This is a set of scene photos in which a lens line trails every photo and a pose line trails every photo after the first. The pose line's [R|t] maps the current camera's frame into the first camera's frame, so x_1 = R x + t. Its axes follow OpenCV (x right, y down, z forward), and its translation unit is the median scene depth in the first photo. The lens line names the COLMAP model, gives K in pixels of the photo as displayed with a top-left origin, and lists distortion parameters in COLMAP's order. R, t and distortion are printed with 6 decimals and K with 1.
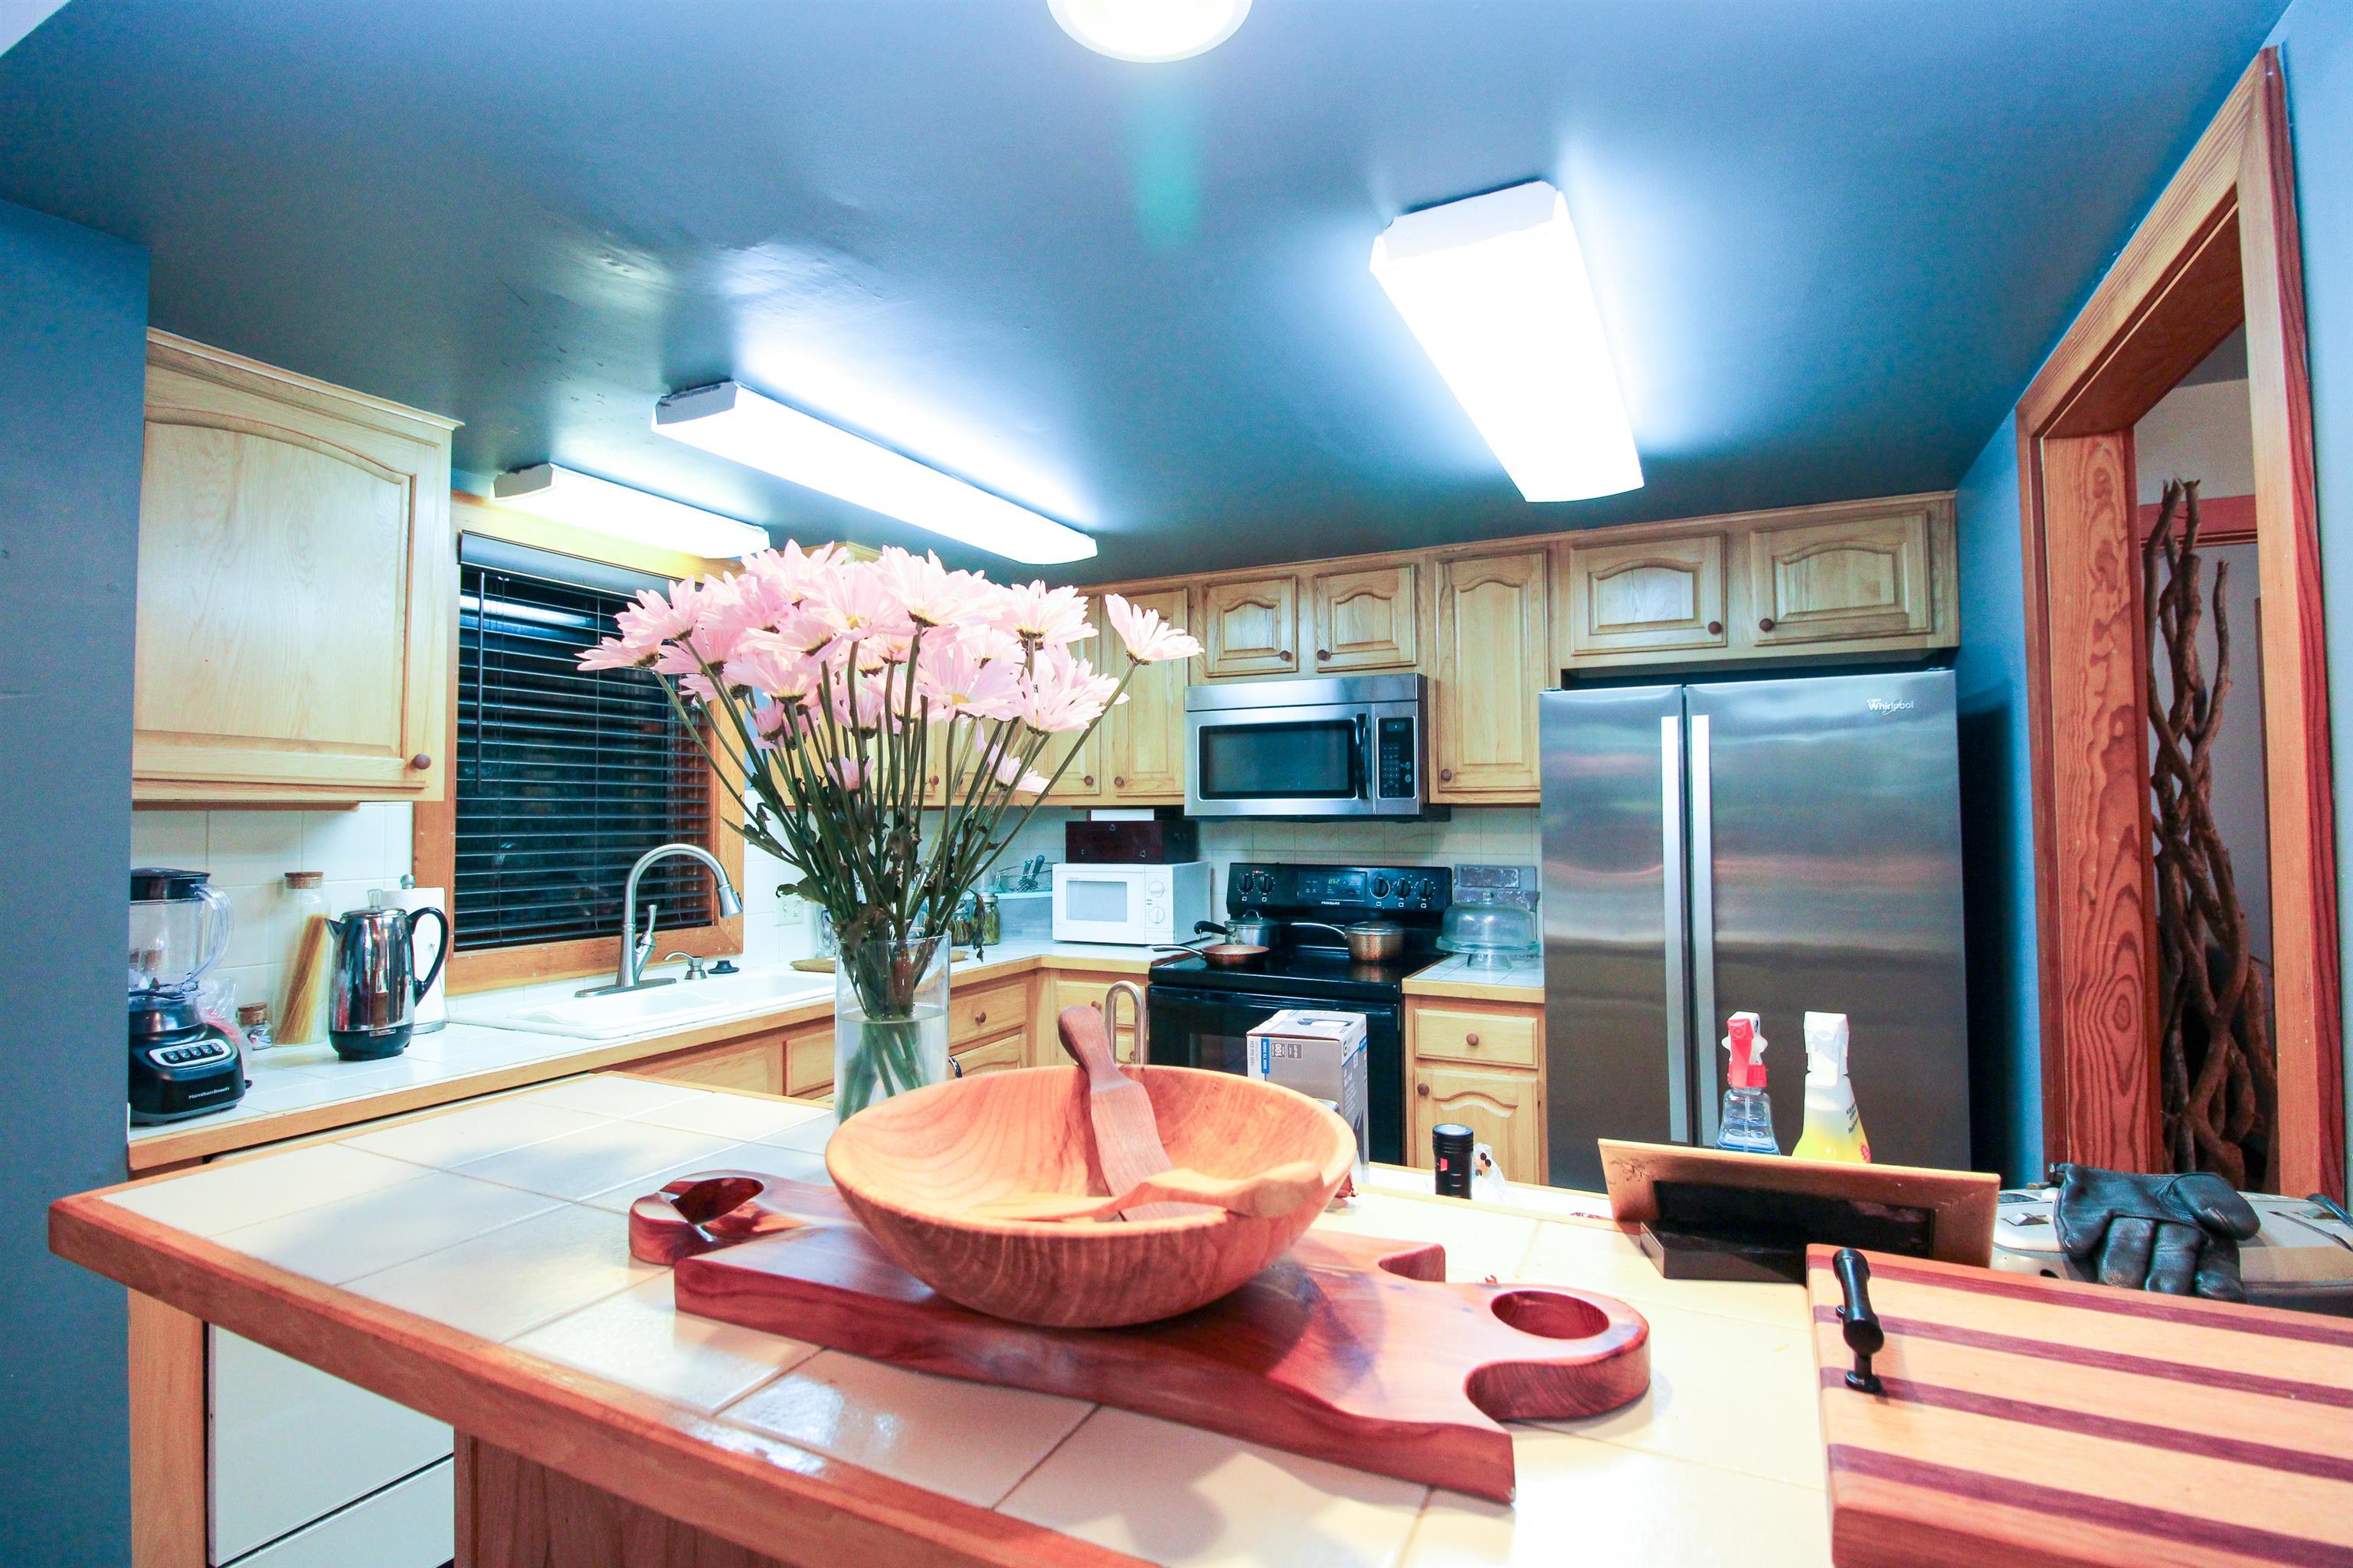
lens RADIAL K [[1120.1, 0, 1174.7], [0, 1120.1, 791.7], [0, 0, 1]] dist [-0.007223, -0.007661]
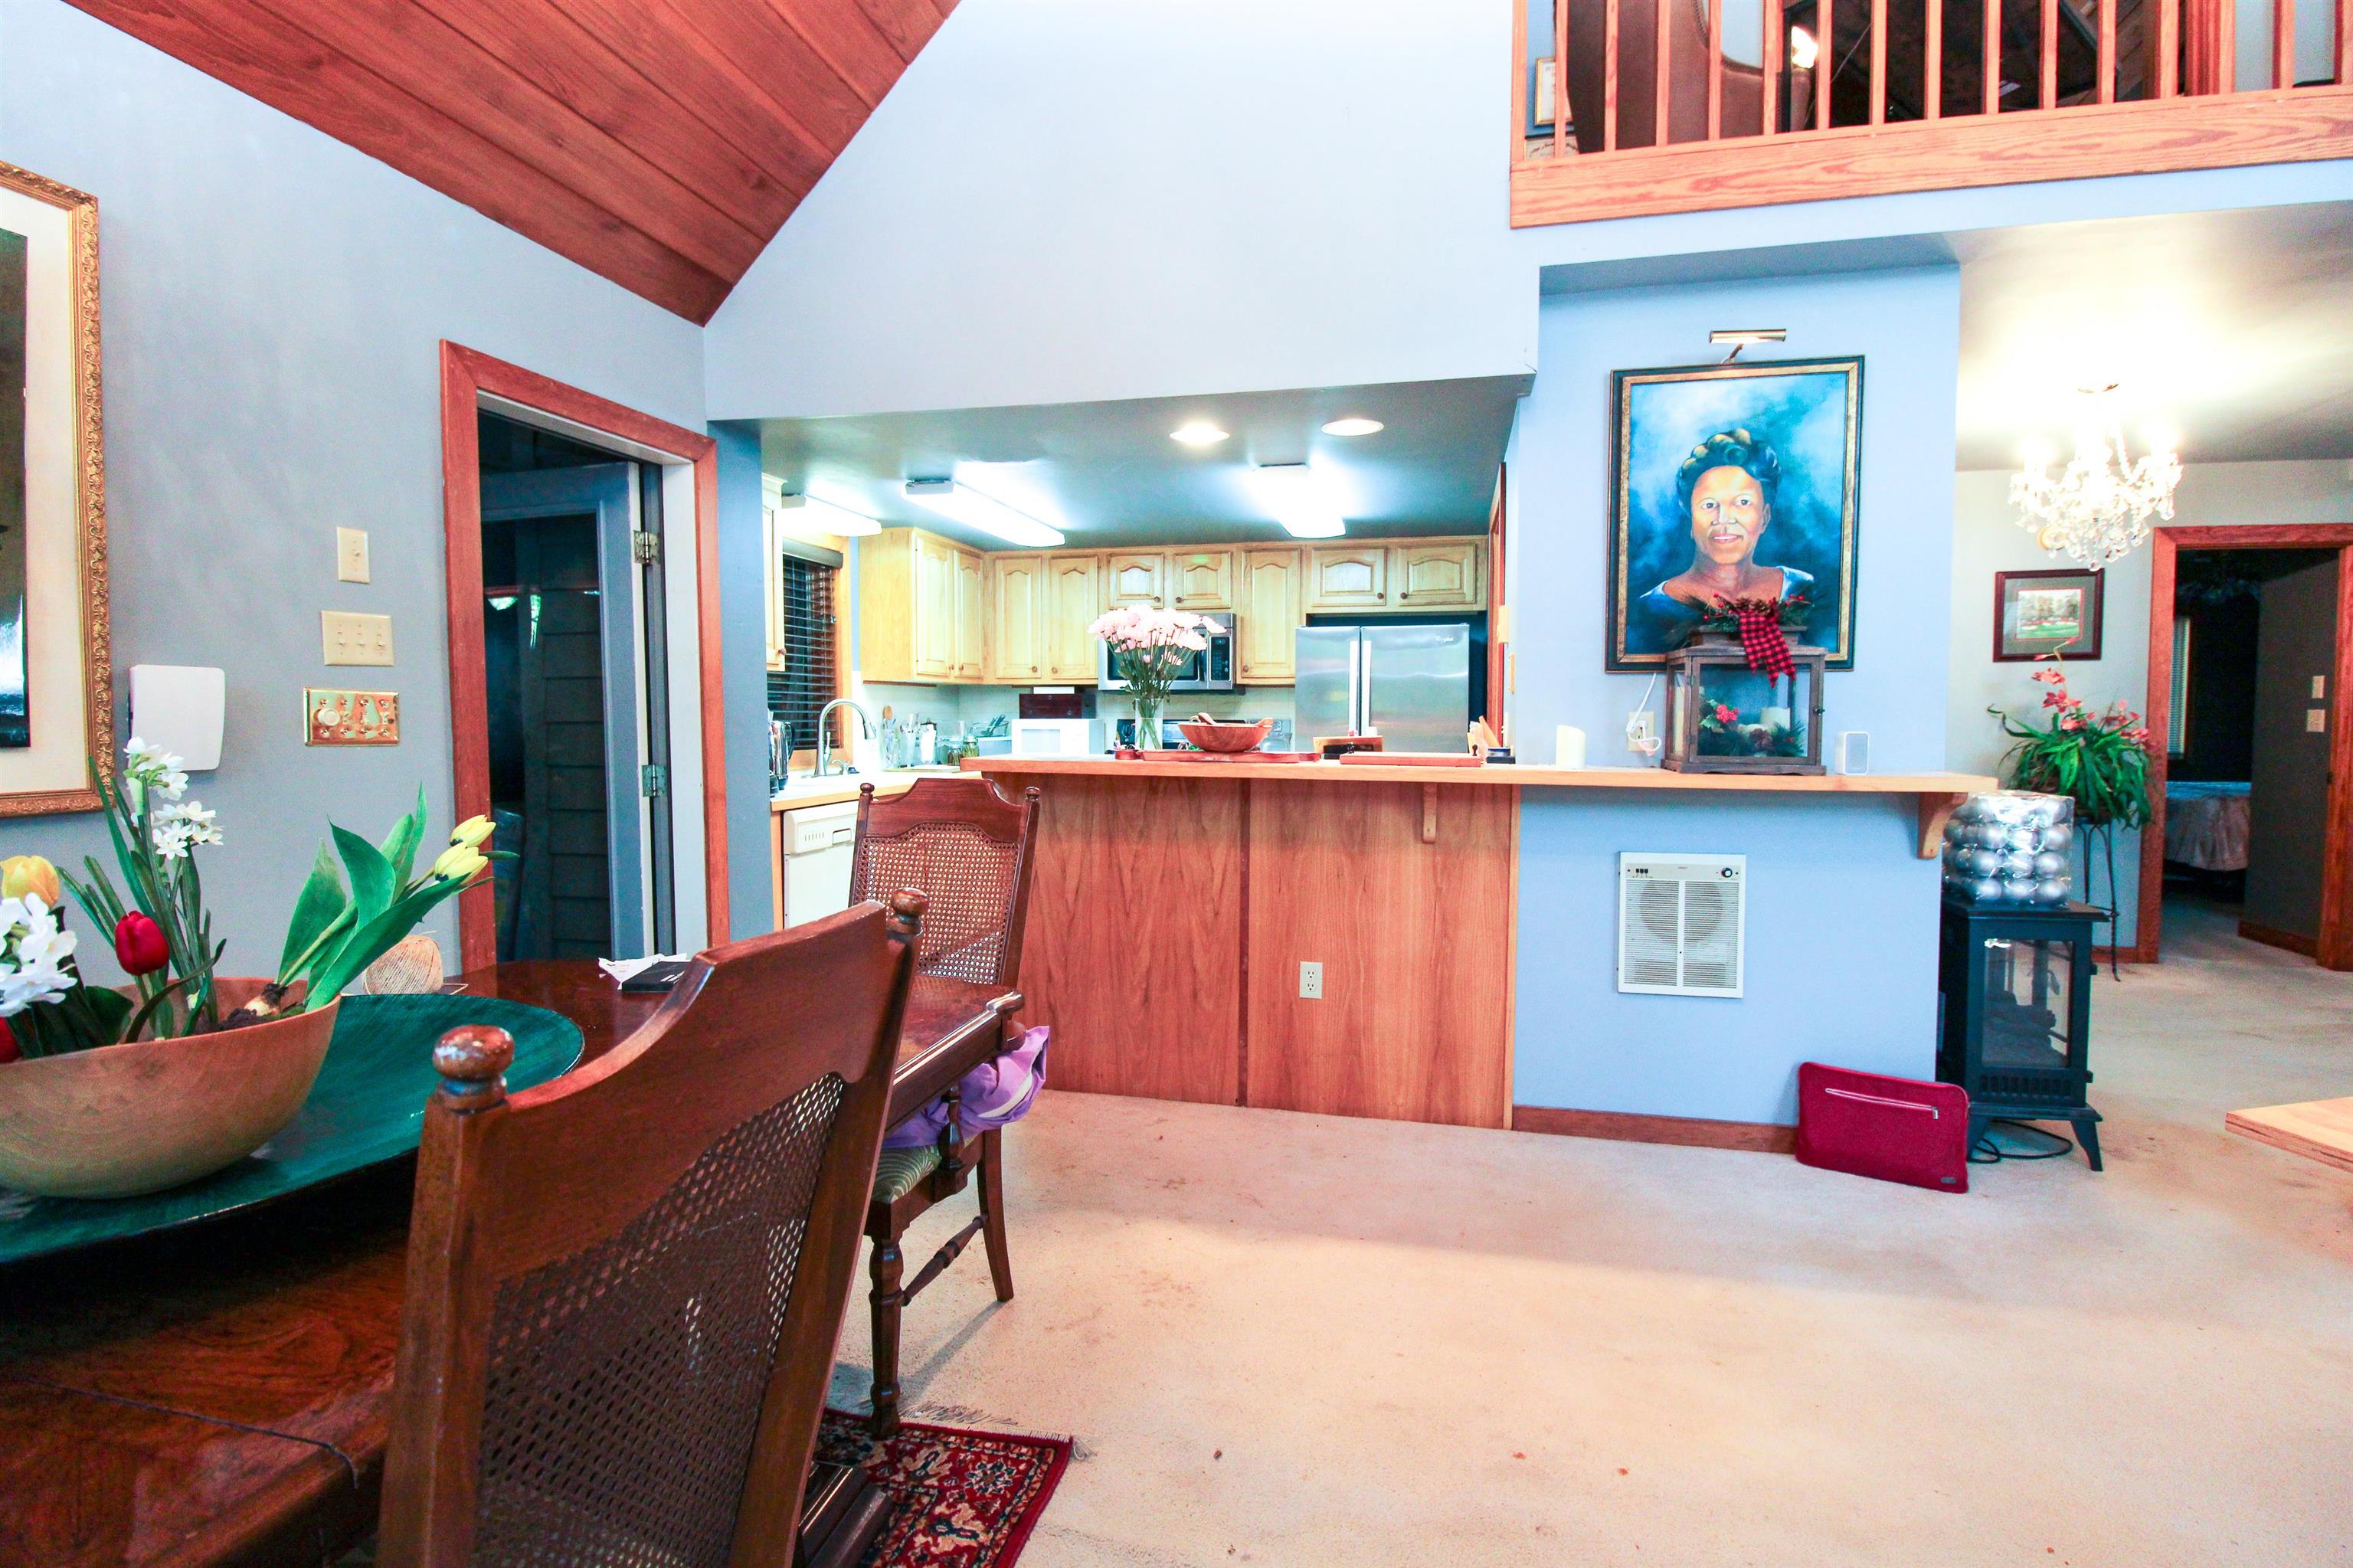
lens RADIAL K [[1120.1, 0, 1187.3], [0, 1120.1, 774.6], [0, 0, 1]] dist [-0.007223, -0.007661]
pose [[0.970505, -0.006462, 0.240993, -0.297230], [-0.010673, 0.997509, 0.069732, 0.032109], [-0.240843, -0.070247, 0.968019, -0.776158]]
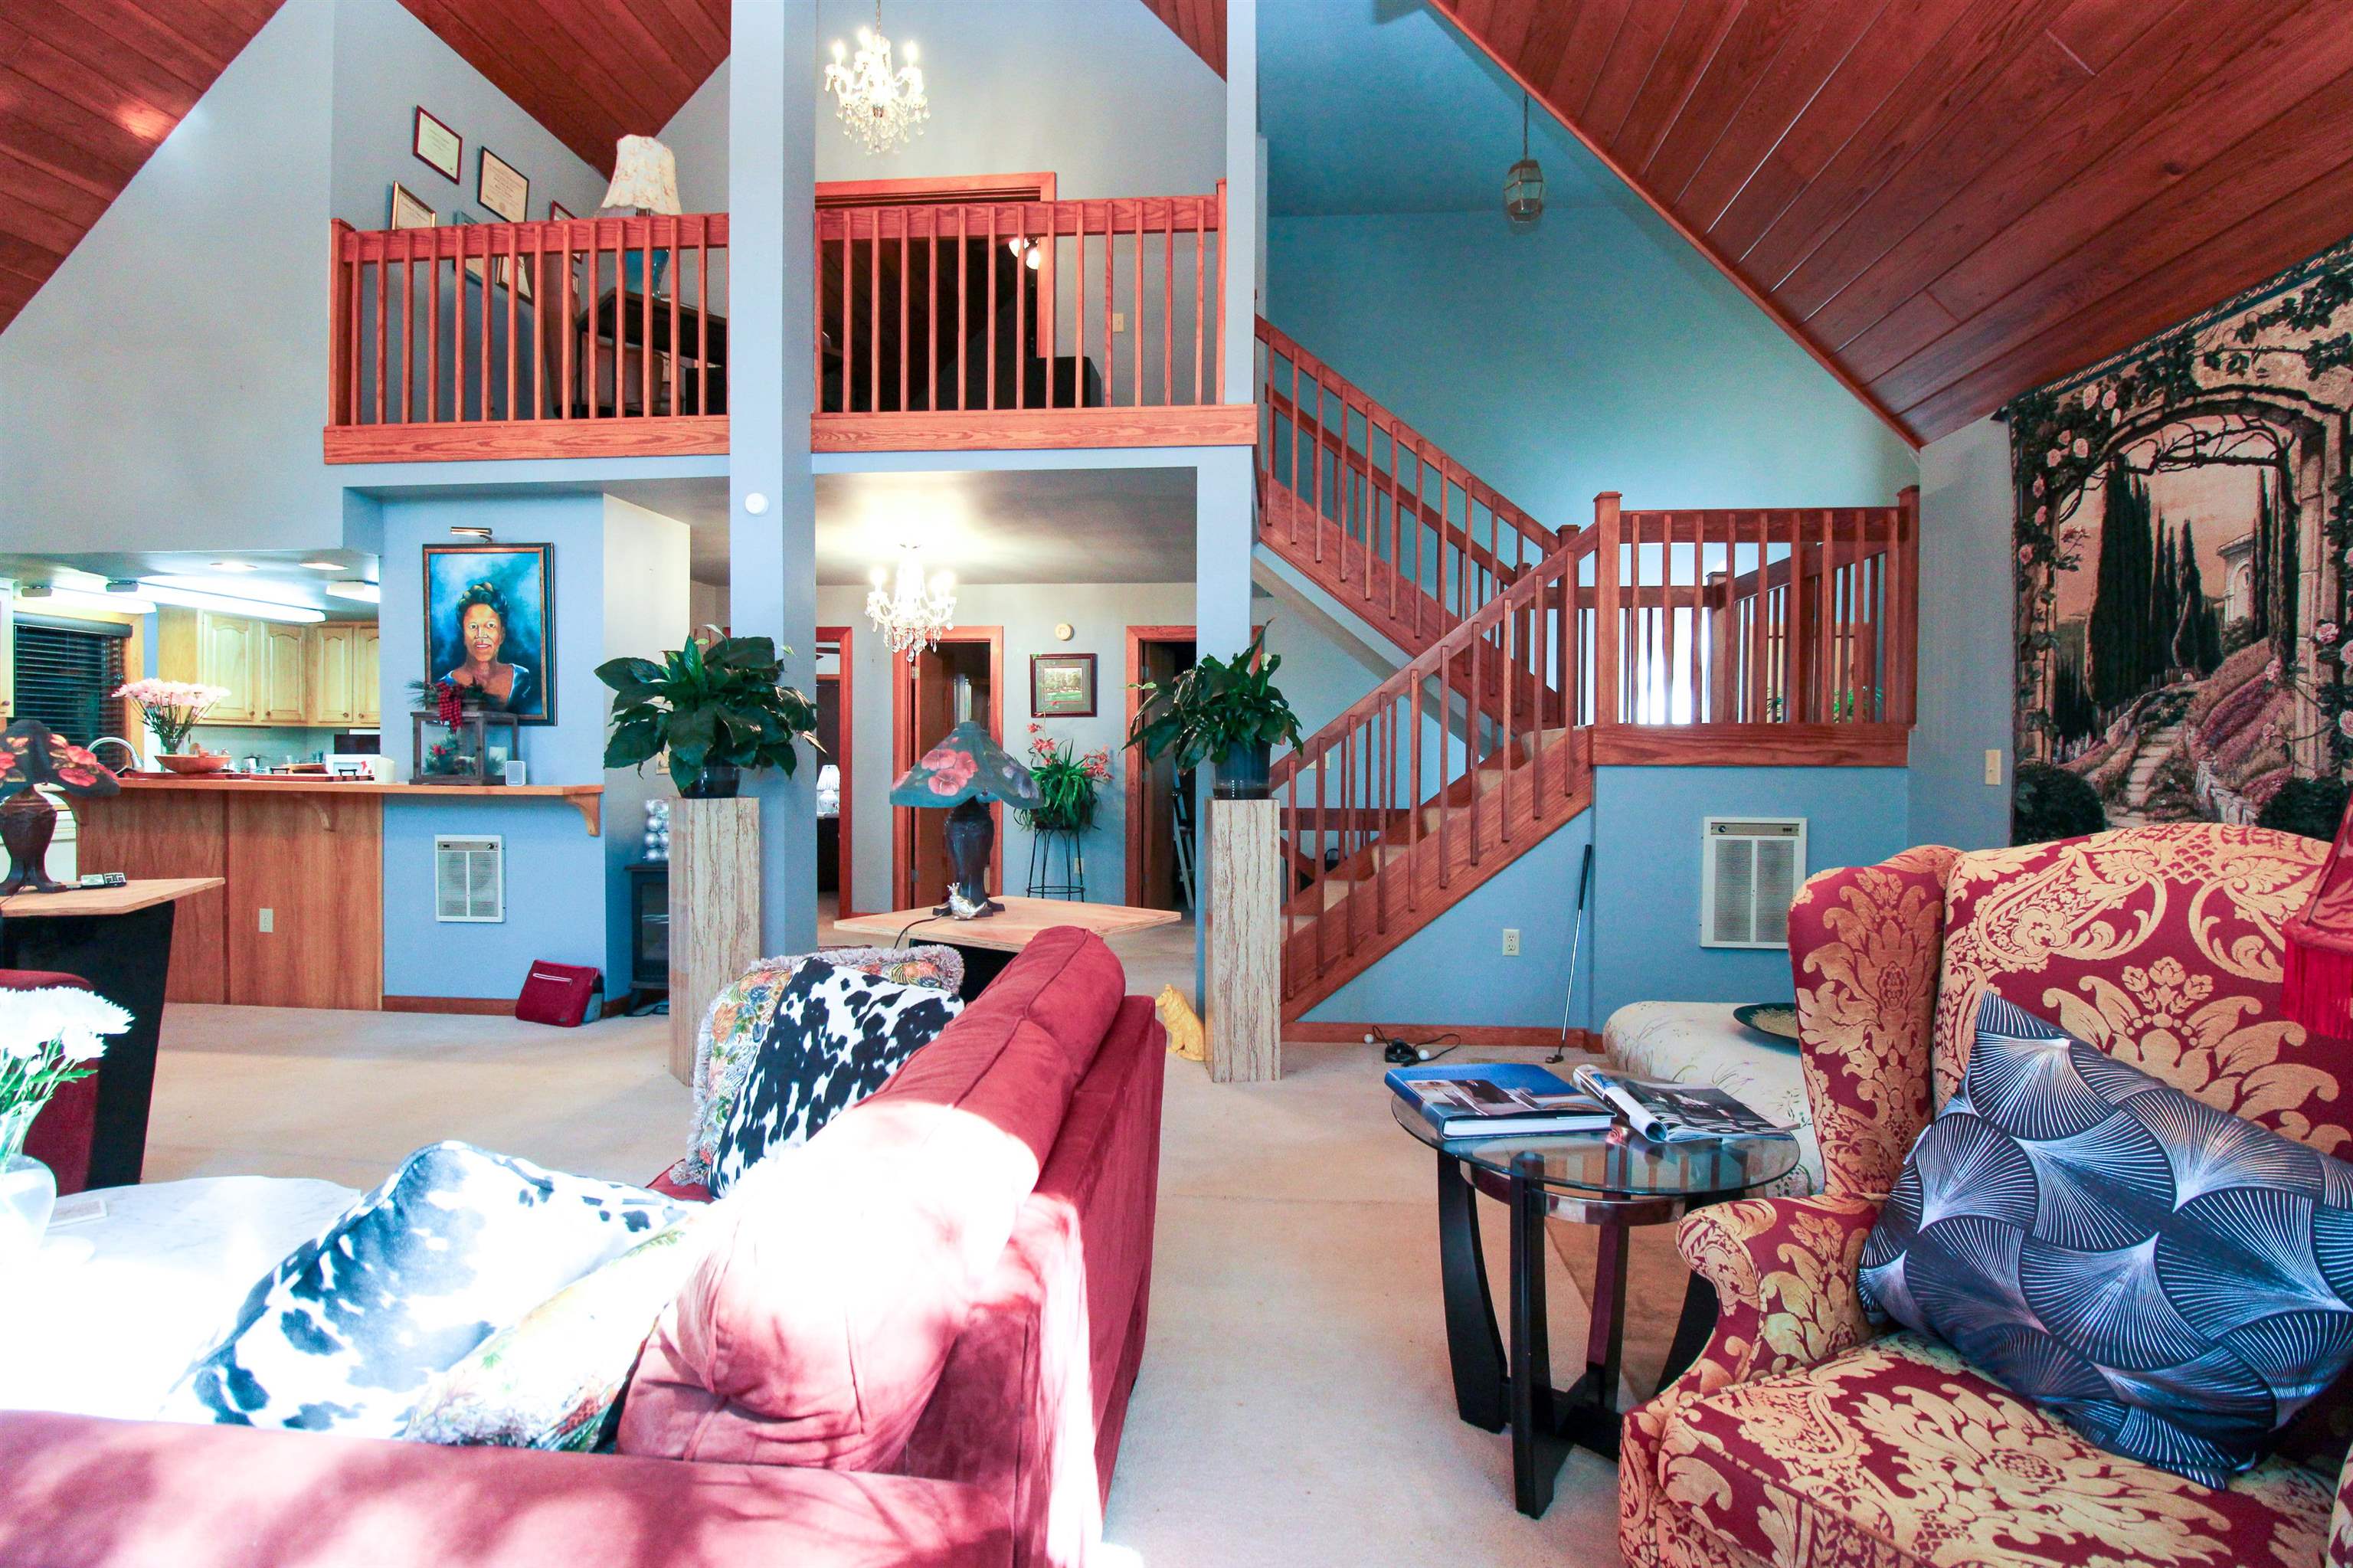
lens RADIAL K [[1120.1, 0, 1121.0], [0, 1120.1, 771.2], [0, 0, 1]] dist [-0.007223, -0.007661]
pose [[0.927250, 0.006940, 0.374379, 0.563858], [-0.018980, 0.999414, 0.028484, 0.010211], [-0.373962, -0.033517, 0.926838, -1.710989]]
